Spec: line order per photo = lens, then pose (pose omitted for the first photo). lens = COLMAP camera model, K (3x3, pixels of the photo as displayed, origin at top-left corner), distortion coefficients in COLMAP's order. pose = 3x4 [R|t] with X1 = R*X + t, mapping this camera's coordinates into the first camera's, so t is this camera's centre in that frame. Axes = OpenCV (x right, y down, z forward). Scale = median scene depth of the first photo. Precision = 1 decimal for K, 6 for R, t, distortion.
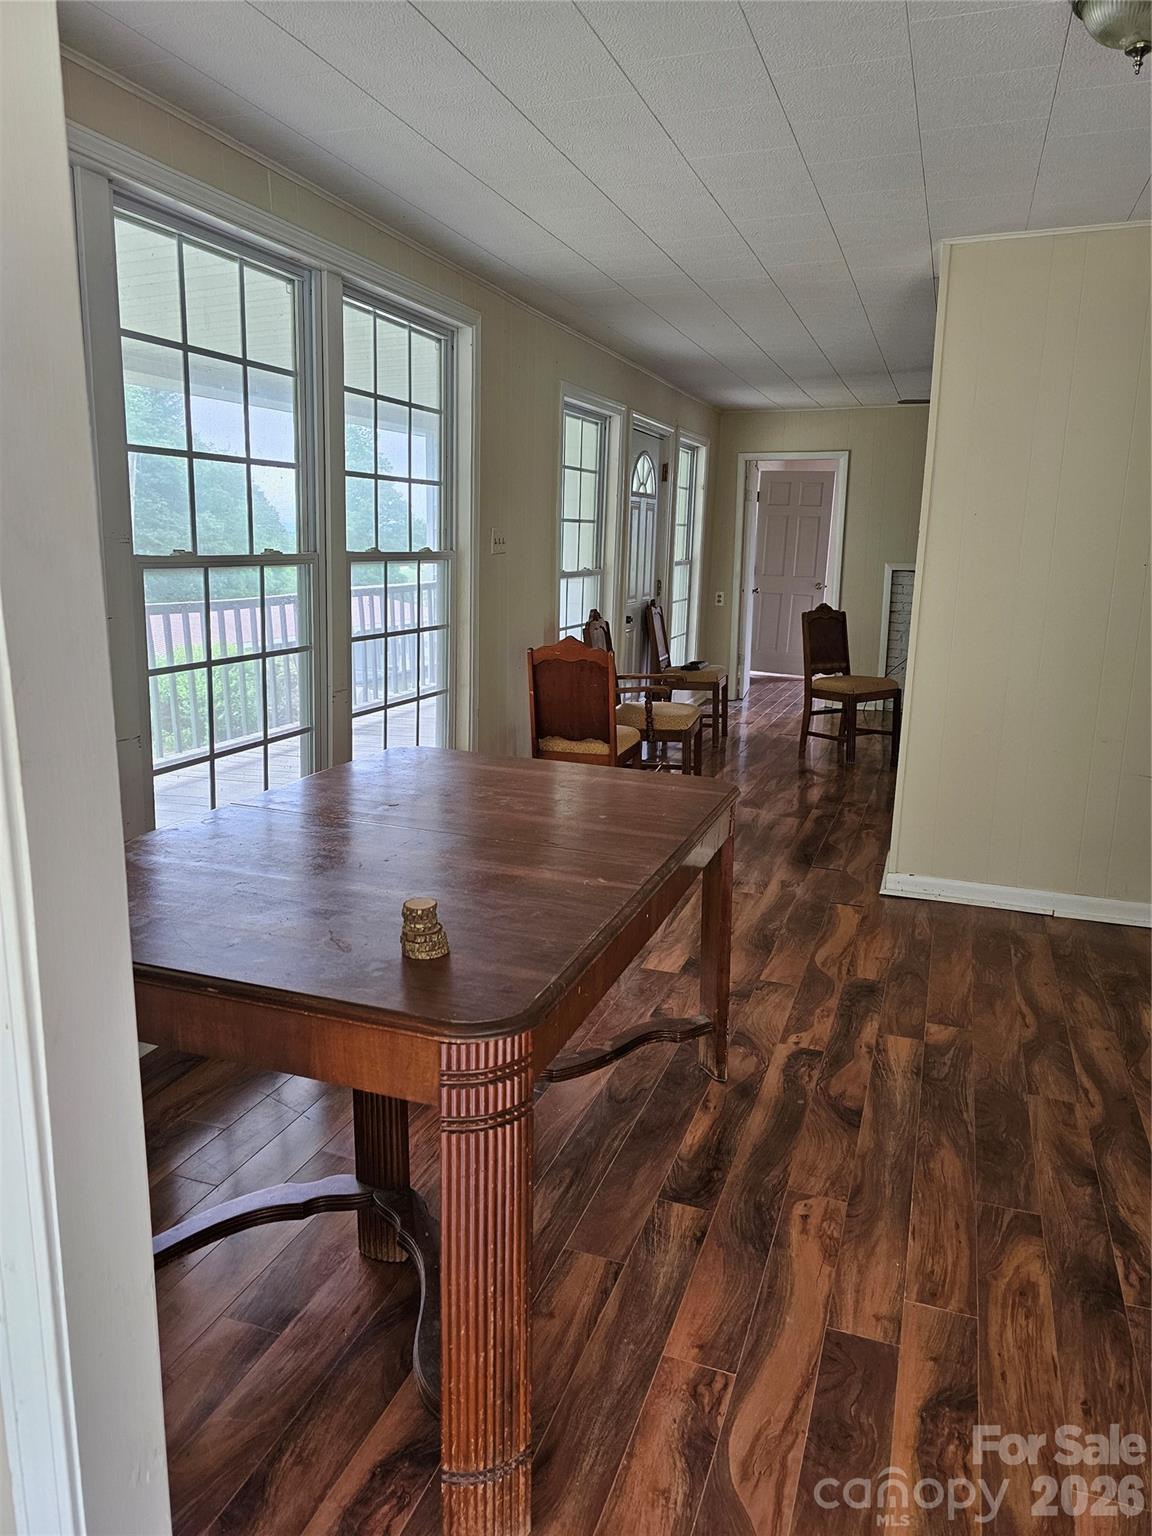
lens RADIAL K [[1033.9, 0, 577.2], [0, 1033.9, 760.0], [0, 0, 1]] dist [0.050870, -0.045988]
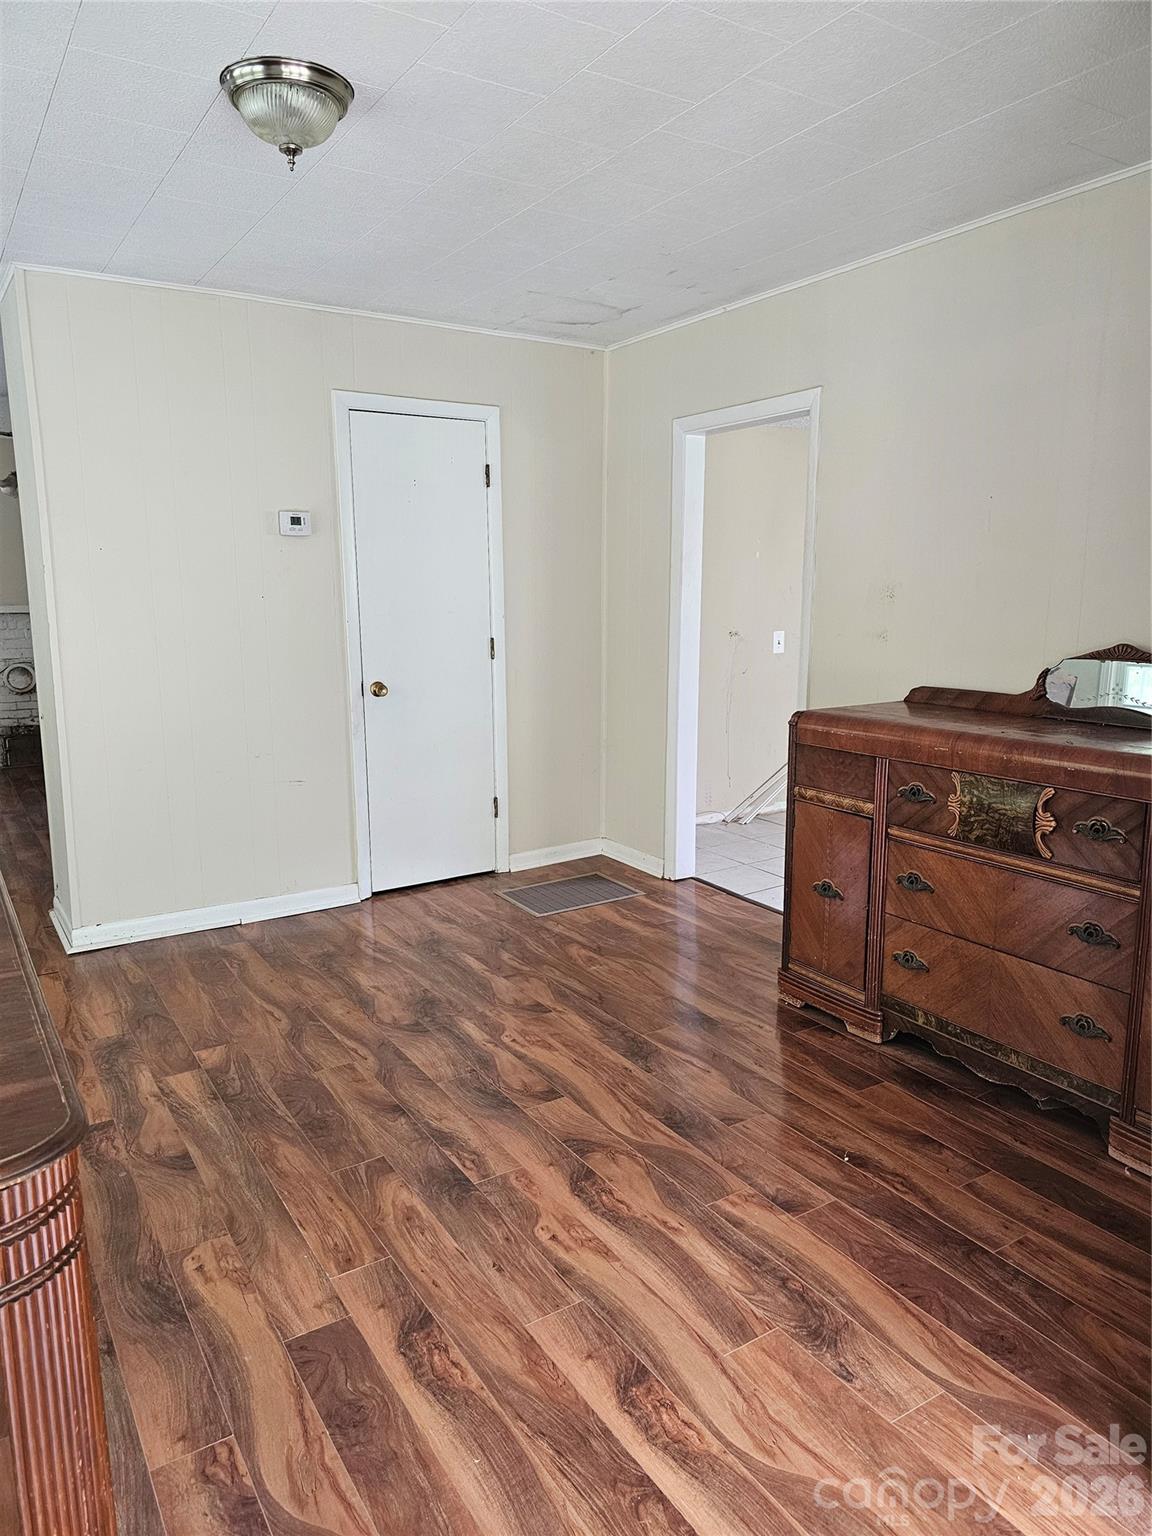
lens RADIAL K [[1033.9, 0, 578.3], [0, 1033.9, 777.6], [0, 0, 1]] dist [0.050870, -0.045988]
pose [[0.616136, -0.163598, 0.770463, -0.248279], [0.182063, 0.981281, 0.062768, -0.005191], [-0.766309, 0.101600, 0.634388, 0.073984]]
